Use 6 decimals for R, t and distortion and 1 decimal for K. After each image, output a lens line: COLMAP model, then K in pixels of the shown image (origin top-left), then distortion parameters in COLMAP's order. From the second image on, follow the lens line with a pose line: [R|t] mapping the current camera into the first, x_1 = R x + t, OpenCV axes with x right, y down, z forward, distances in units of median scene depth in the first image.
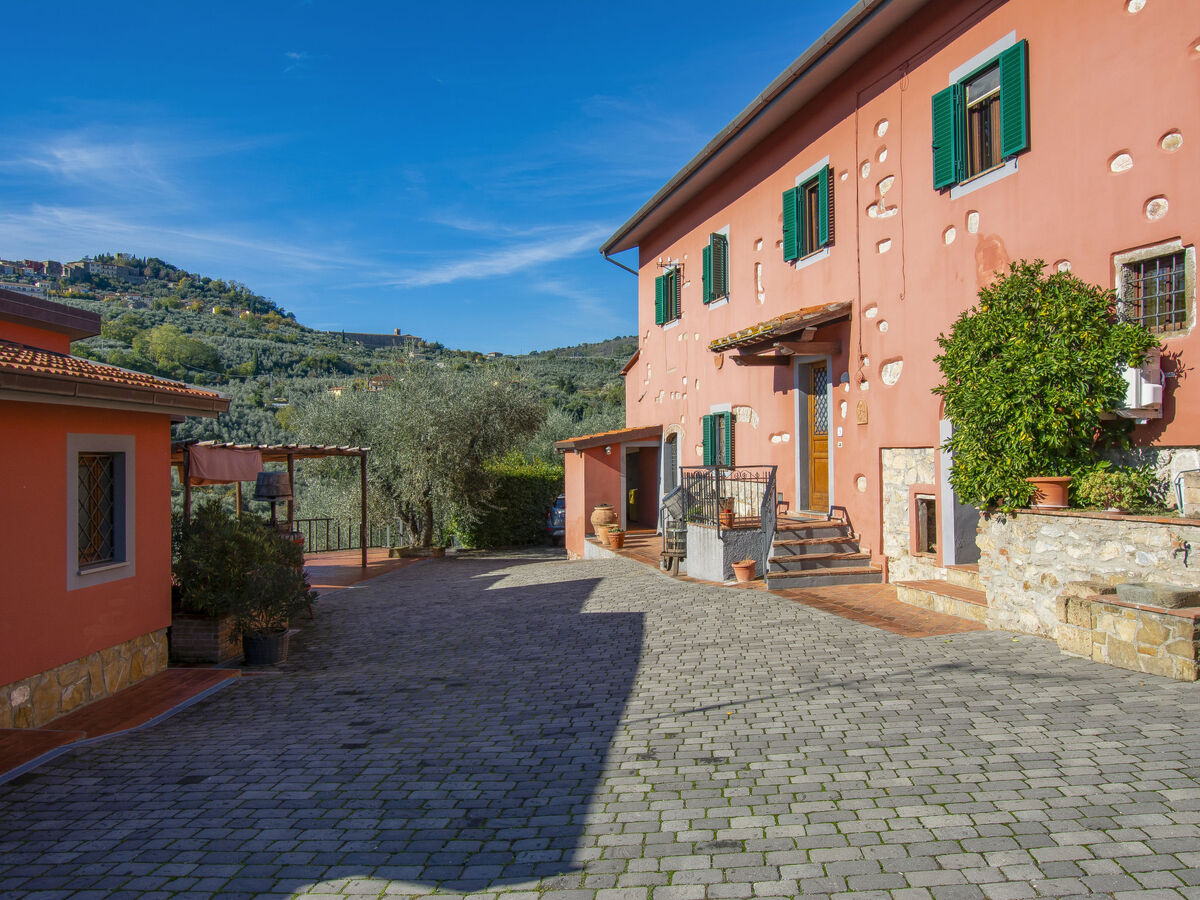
lens RADIAL K [[912.9, 0, 600.0], [0, 912.9, 450.0], [0, 0, 1]] dist [0.001228, -0.016755]
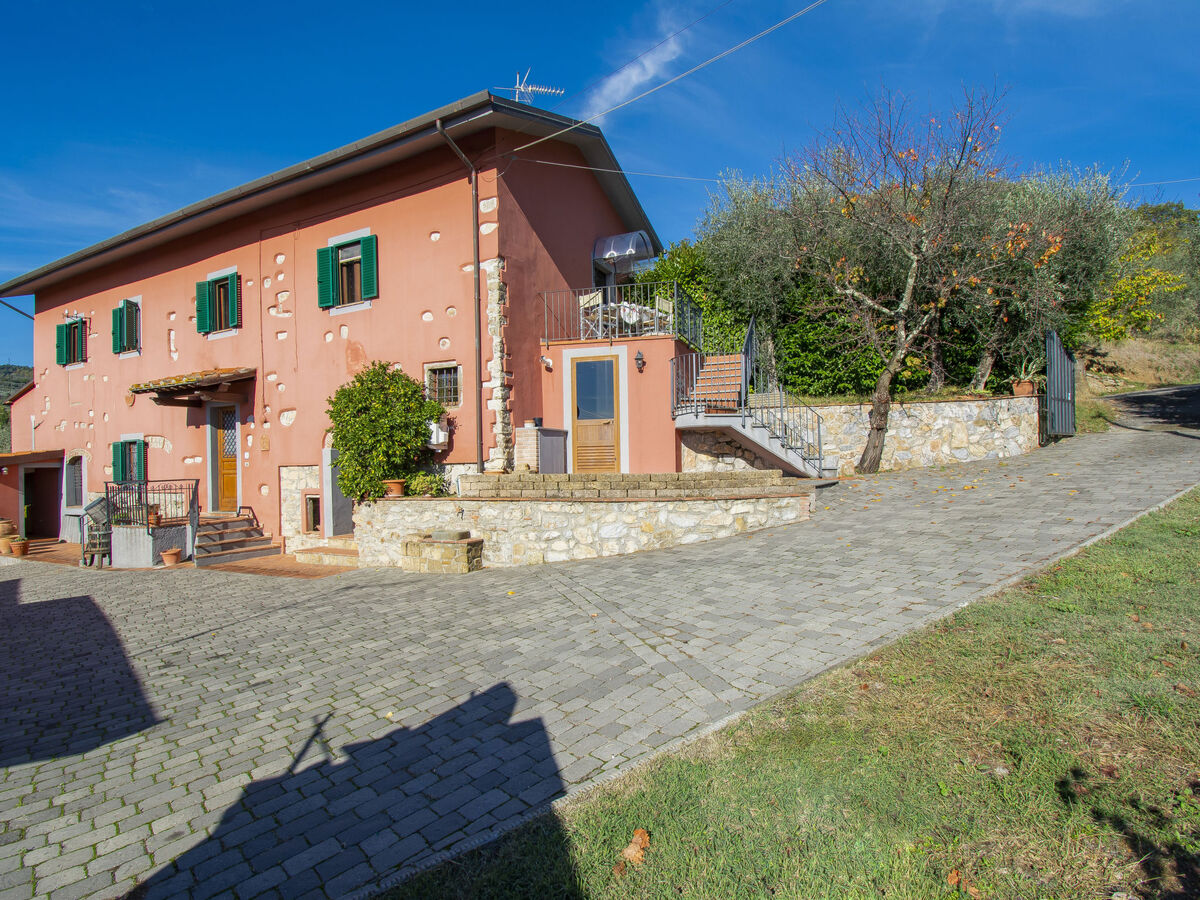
lens RADIAL K [[611.7, 0, 601.8], [0, 611.7, 466.8], [0, 0, 1]] dist [-0.000285, -0.000811]
pose [[0.668219, -0.000468, 0.743965, -0.092593], [0.006922, 0.999960, -0.005588, 0.007957], [-0.743933, 0.008884, 0.668195, -0.087705]]
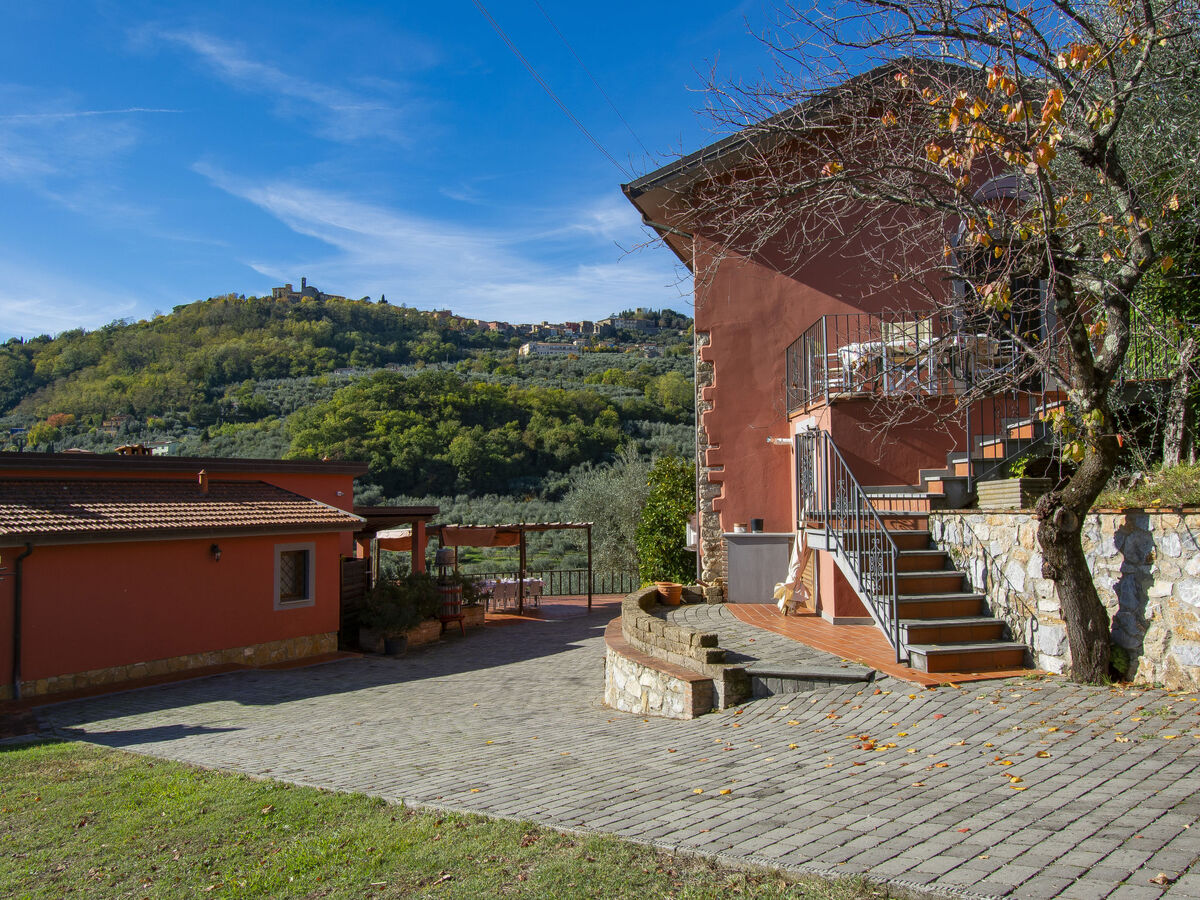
lens RADIAL K [[941.7, 0, 600.0], [0, 941.7, 450.0], [0, 0, 1]] dist [-0.005002, -0.010958]
pose [[0.860960, -0.023301, -0.508138, 0.800750], [0.005190, 0.999301, -0.037029, -0.096519], [0.508646, 0.029243, 0.860479, -0.395510]]
